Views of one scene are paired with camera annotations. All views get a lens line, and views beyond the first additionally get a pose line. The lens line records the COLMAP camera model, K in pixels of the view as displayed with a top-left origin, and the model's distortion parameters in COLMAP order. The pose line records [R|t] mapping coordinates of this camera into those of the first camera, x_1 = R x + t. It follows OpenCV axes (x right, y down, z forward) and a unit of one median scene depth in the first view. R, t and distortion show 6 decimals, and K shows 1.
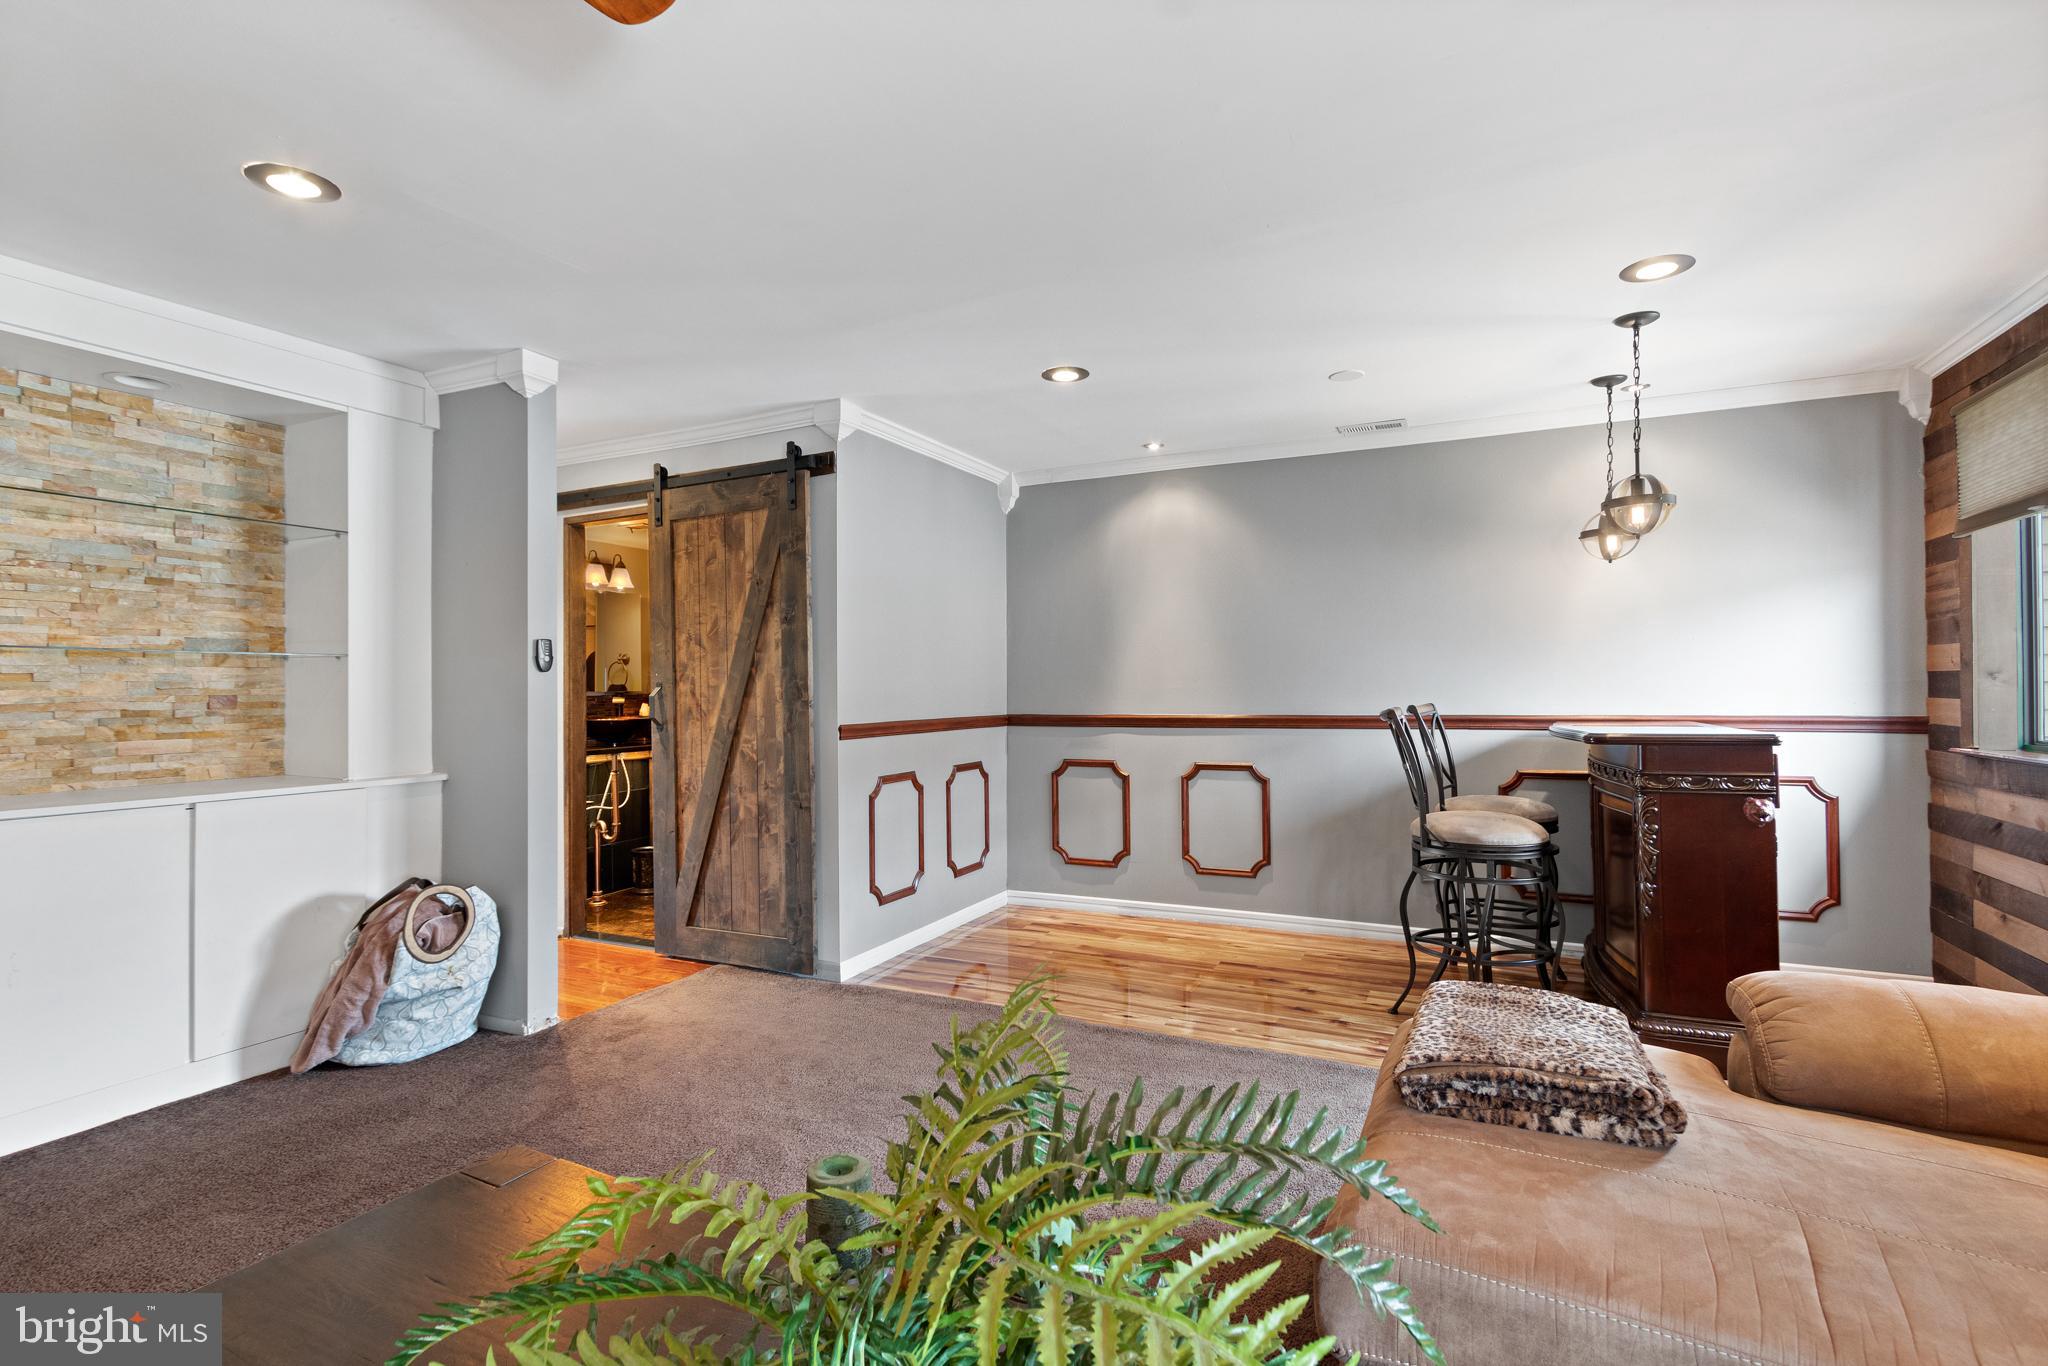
lens RADIAL K [[960.5, 0, 1006.3], [0, 960.5, 675.1], [0, 0, 1]] dist [0.004809, -0.002356]
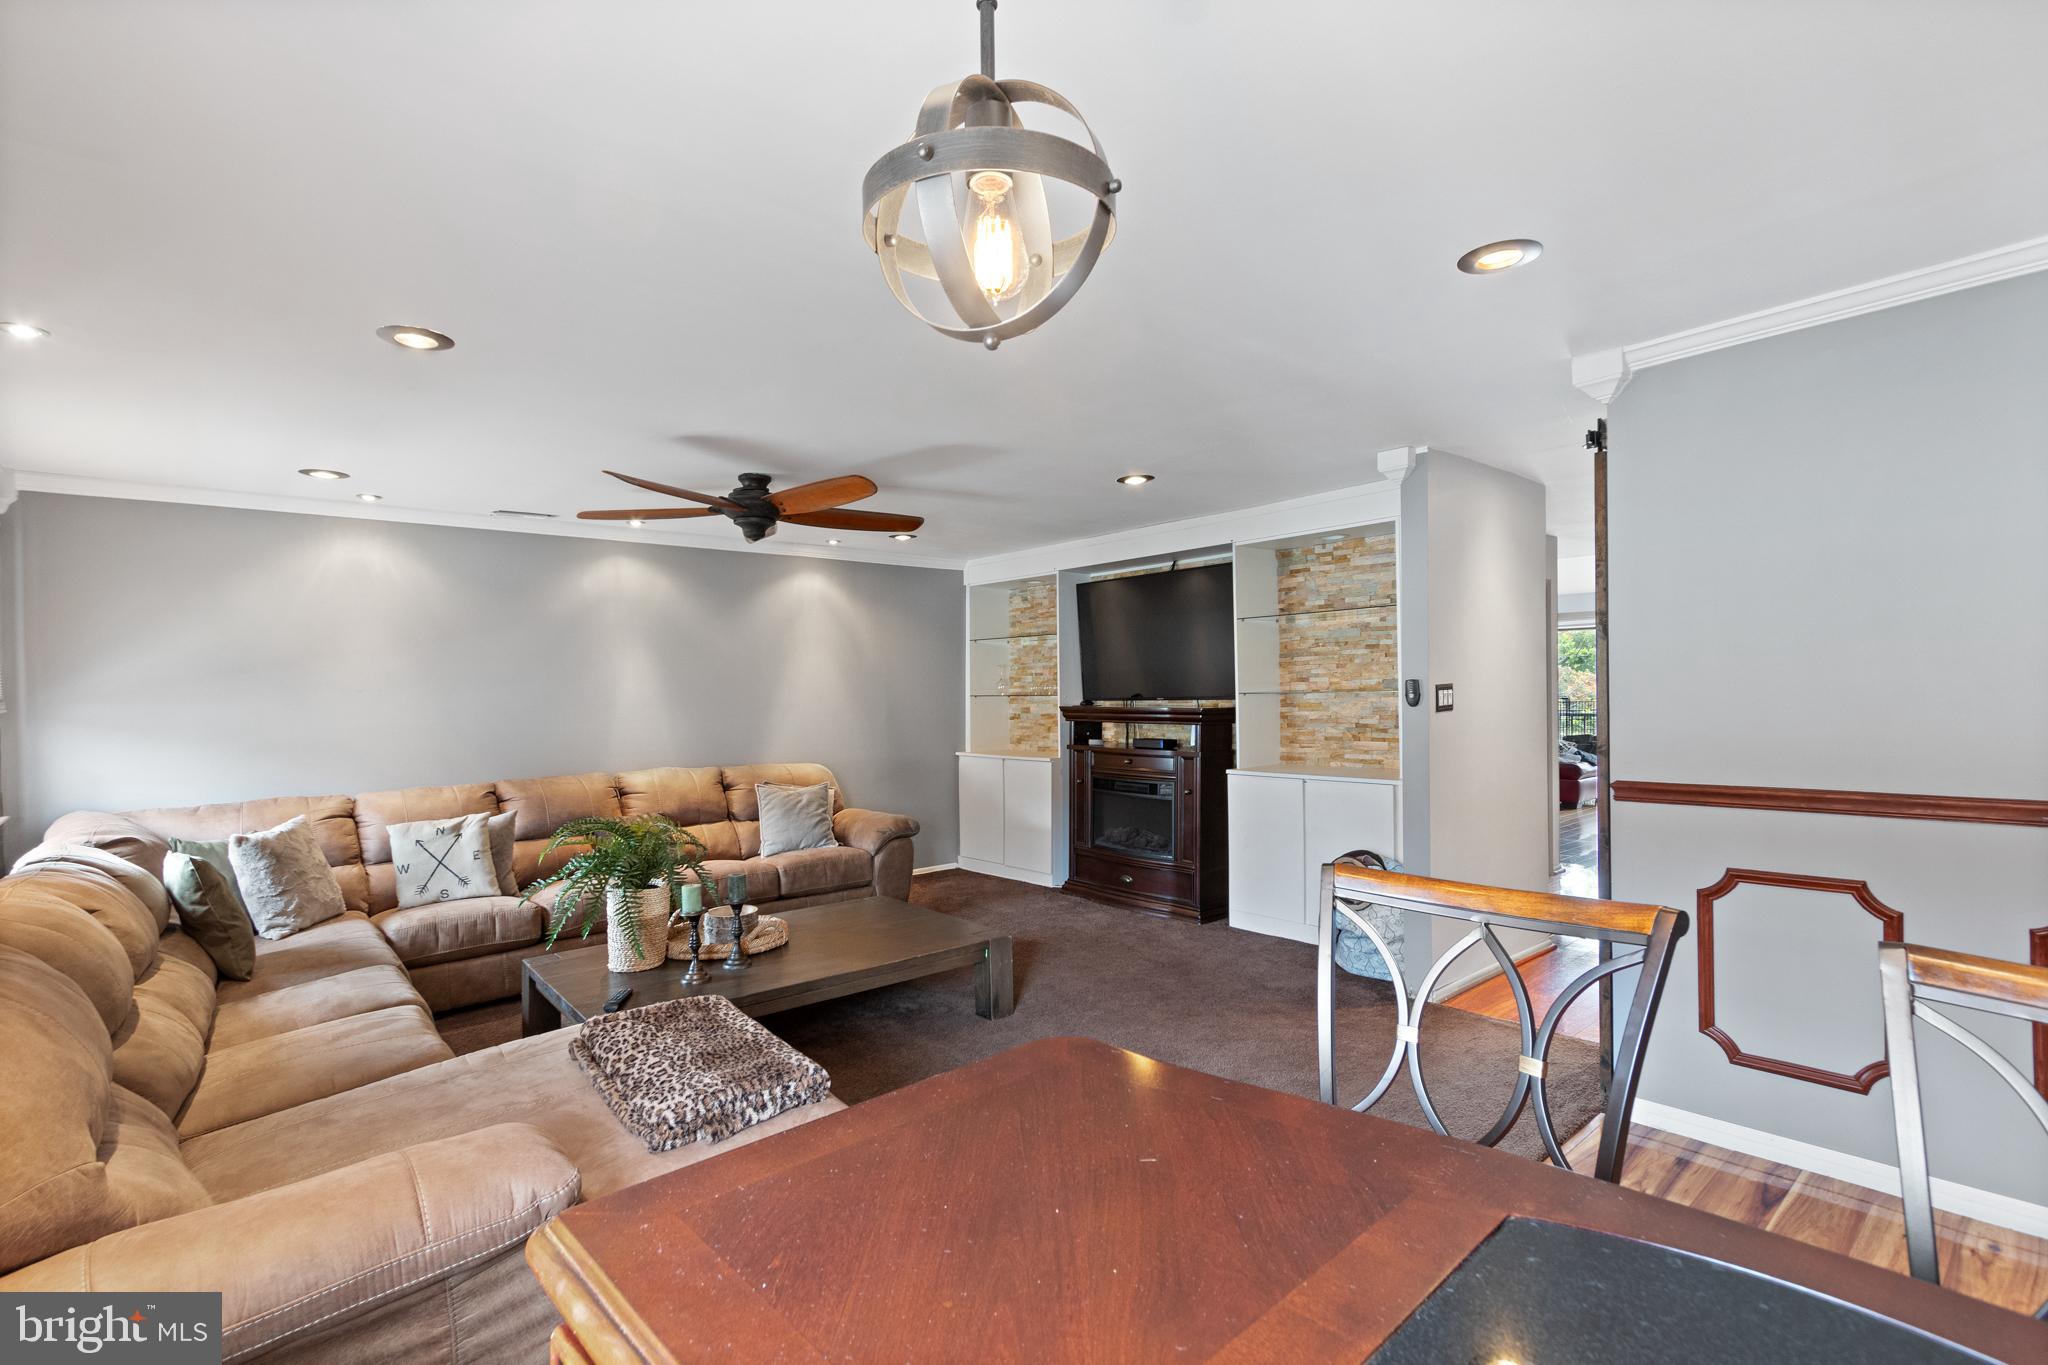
lens RADIAL K [[960.5, 0, 1040.0], [0, 960.5, 673.5], [0, 0, 1]] dist [0.004809, -0.002356]
pose [[-0.376256, -0.001329, -0.926515, 0.876705], [0.035156, 0.999258, -0.015710, -0.044693], [0.925849, -0.038484, -0.375930, 1.093703]]
